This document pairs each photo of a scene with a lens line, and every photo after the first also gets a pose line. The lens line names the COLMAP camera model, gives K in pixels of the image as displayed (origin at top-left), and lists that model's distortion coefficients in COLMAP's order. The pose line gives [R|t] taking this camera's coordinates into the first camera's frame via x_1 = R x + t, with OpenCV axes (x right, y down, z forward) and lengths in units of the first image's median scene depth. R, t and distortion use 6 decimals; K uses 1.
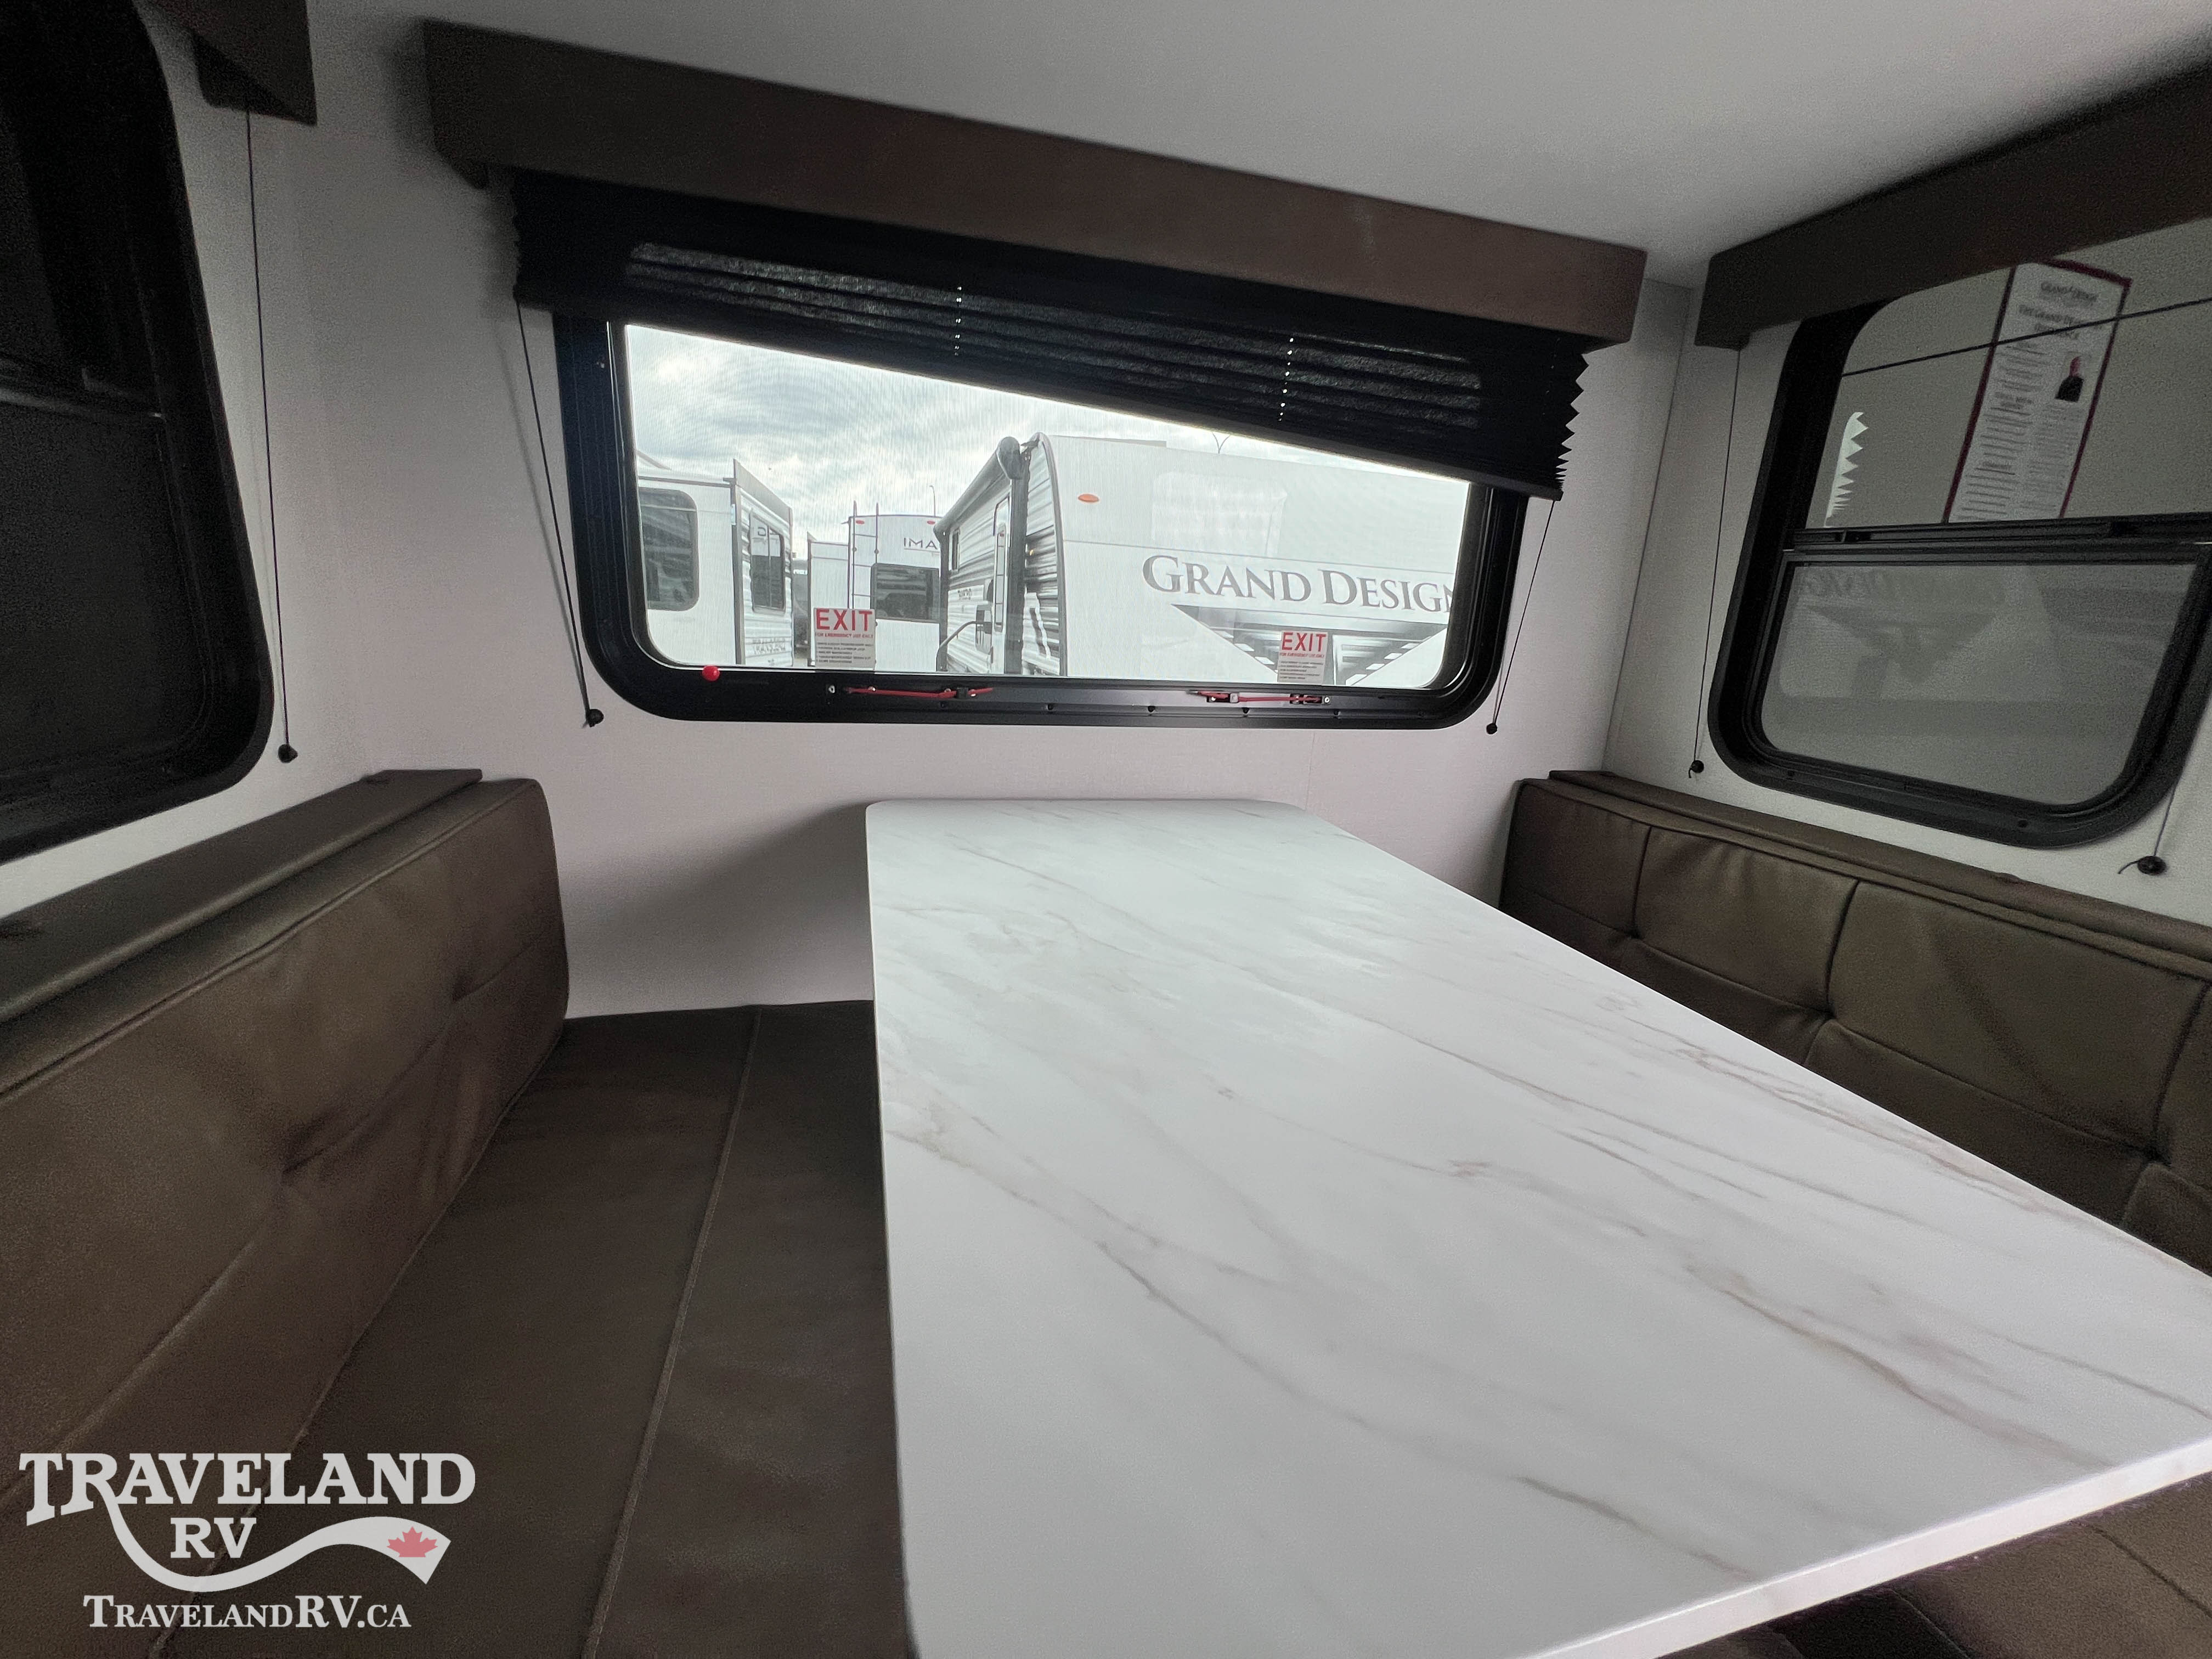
lens RADIAL K [[882.8, 0, 1120.0], [0, 882.8, 810.0], [0, 0, 1]] dist [-0.002220, 0.000366]
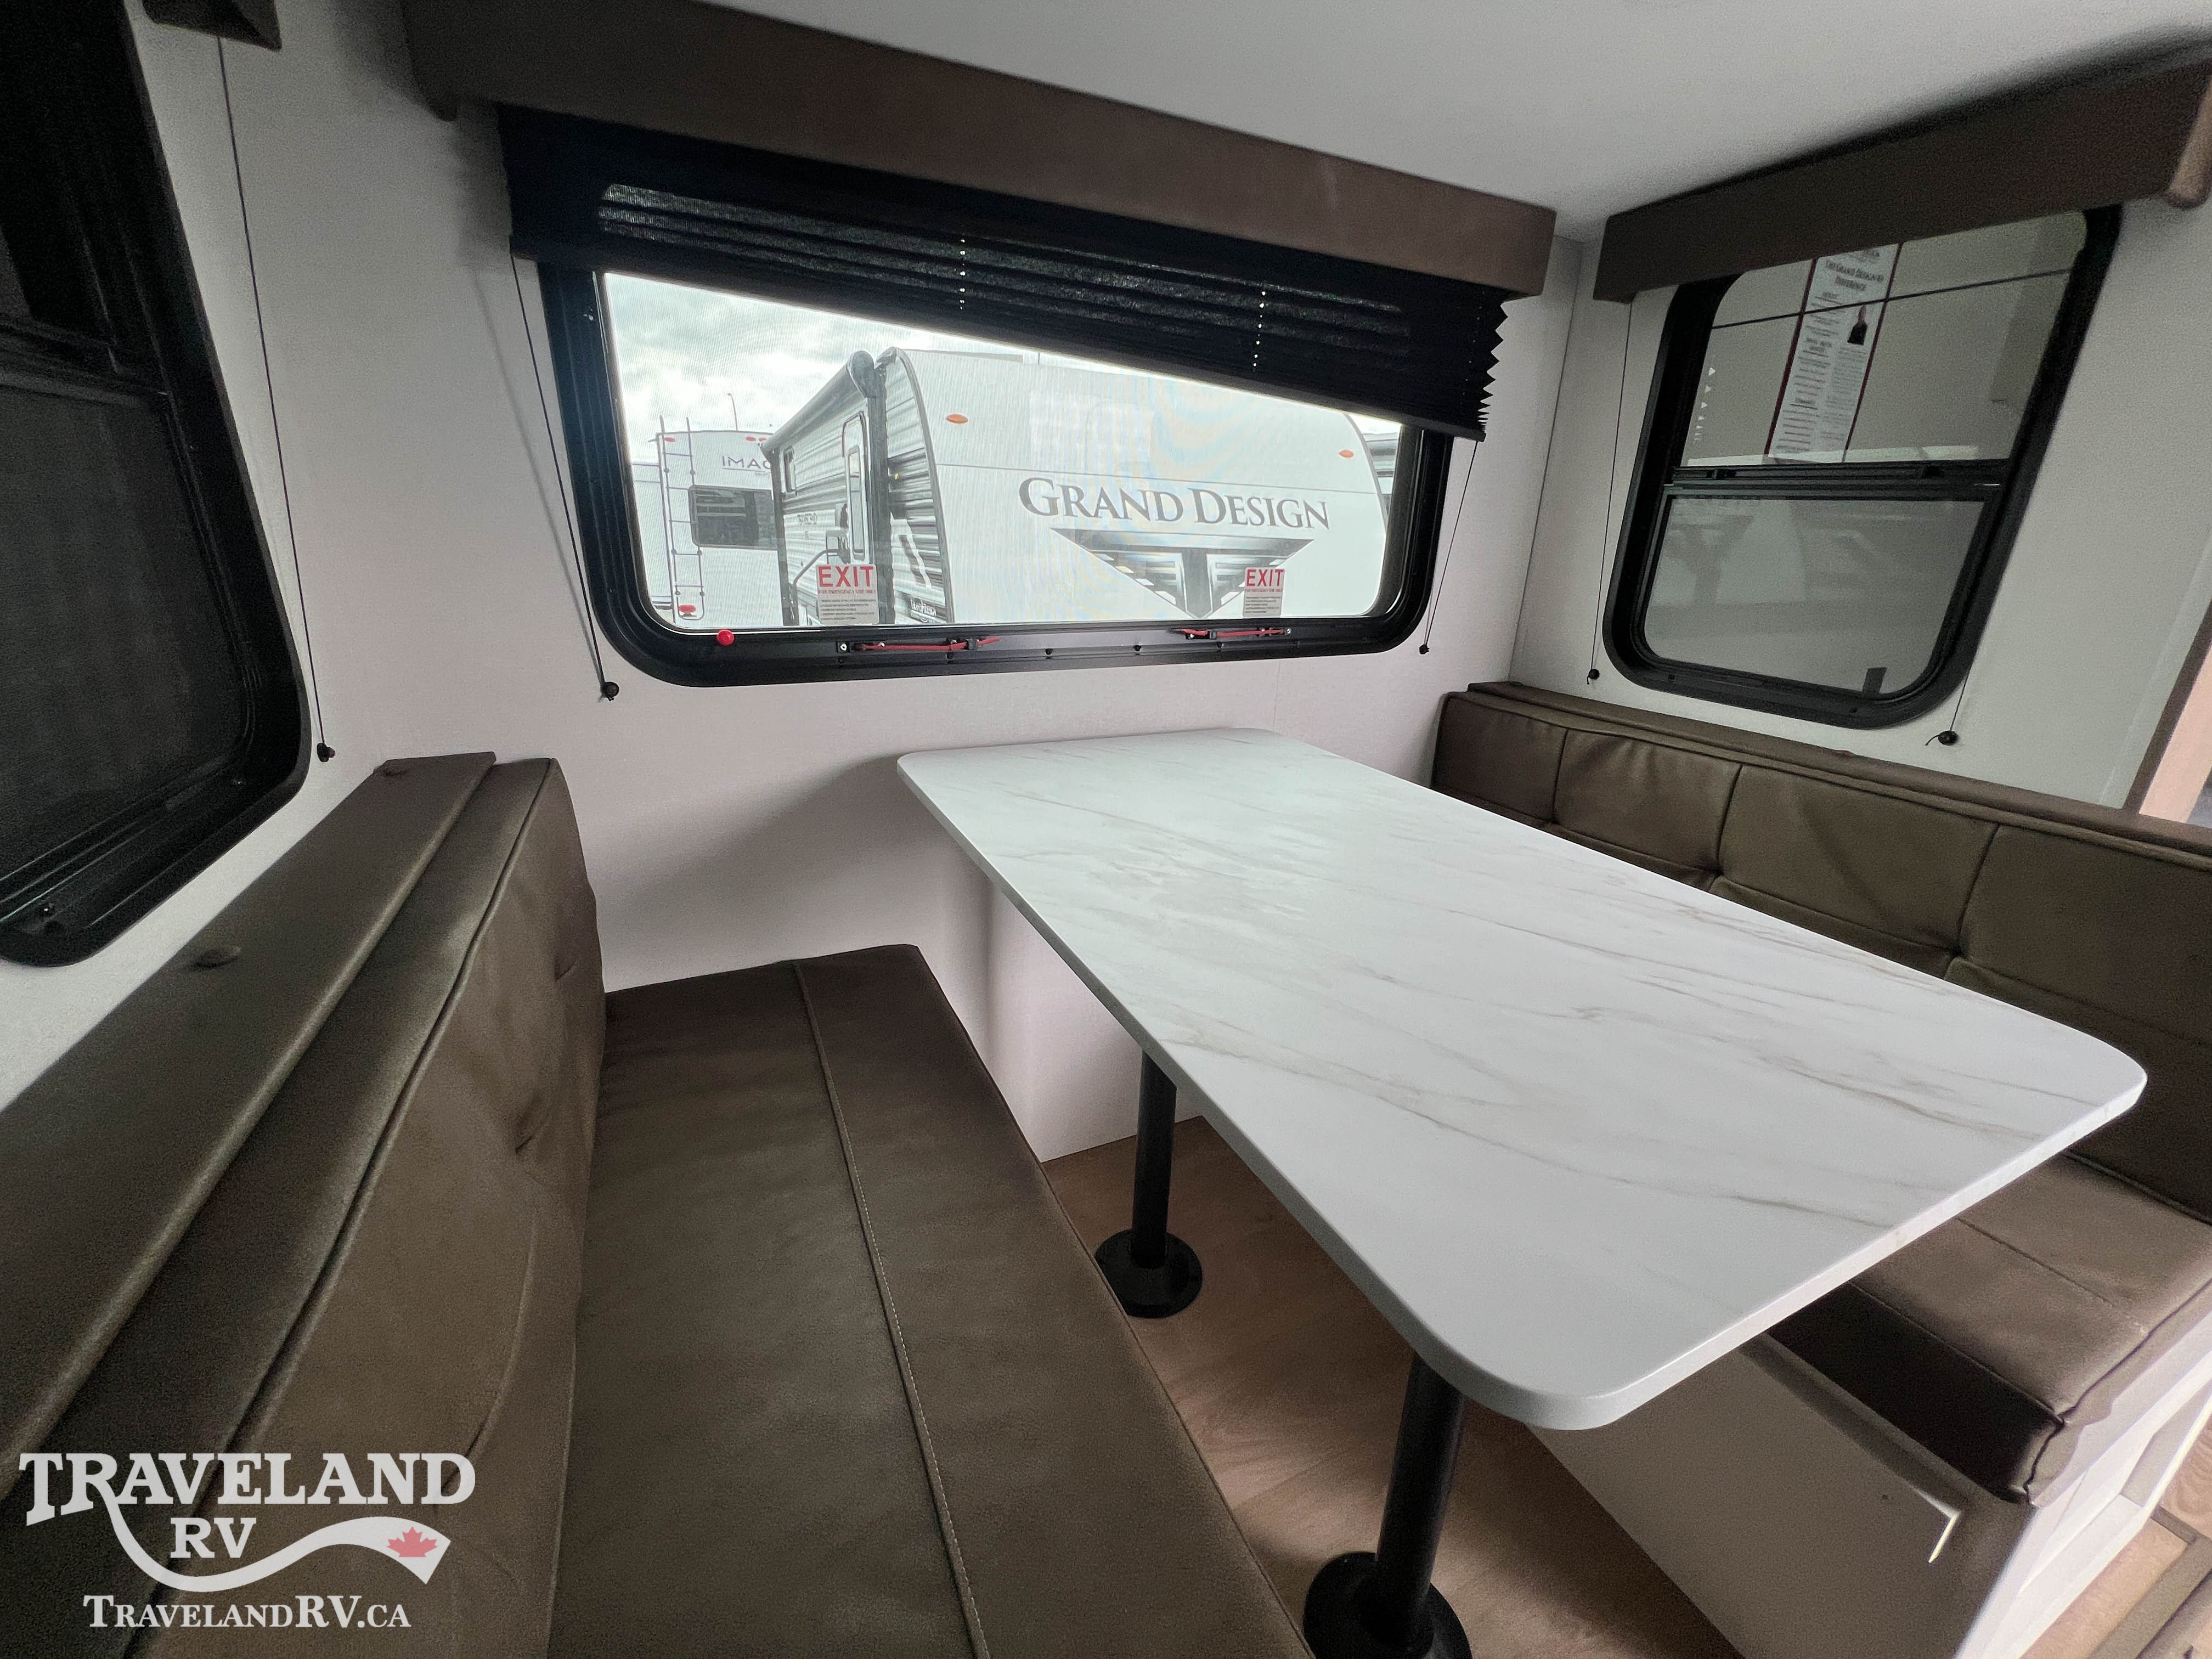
lens RADIAL K [[882.8, 0, 1111.6], [0, 882.8, 809.8], [0, 0, 1]] dist [-0.002220, 0.000366]
pose [[0.983077, -0.081083, 0.164274, -0.195031], [0.065664, 0.993095, 0.097218, -0.028110], [-0.171022, -0.084786, 0.981612, -0.059509]]
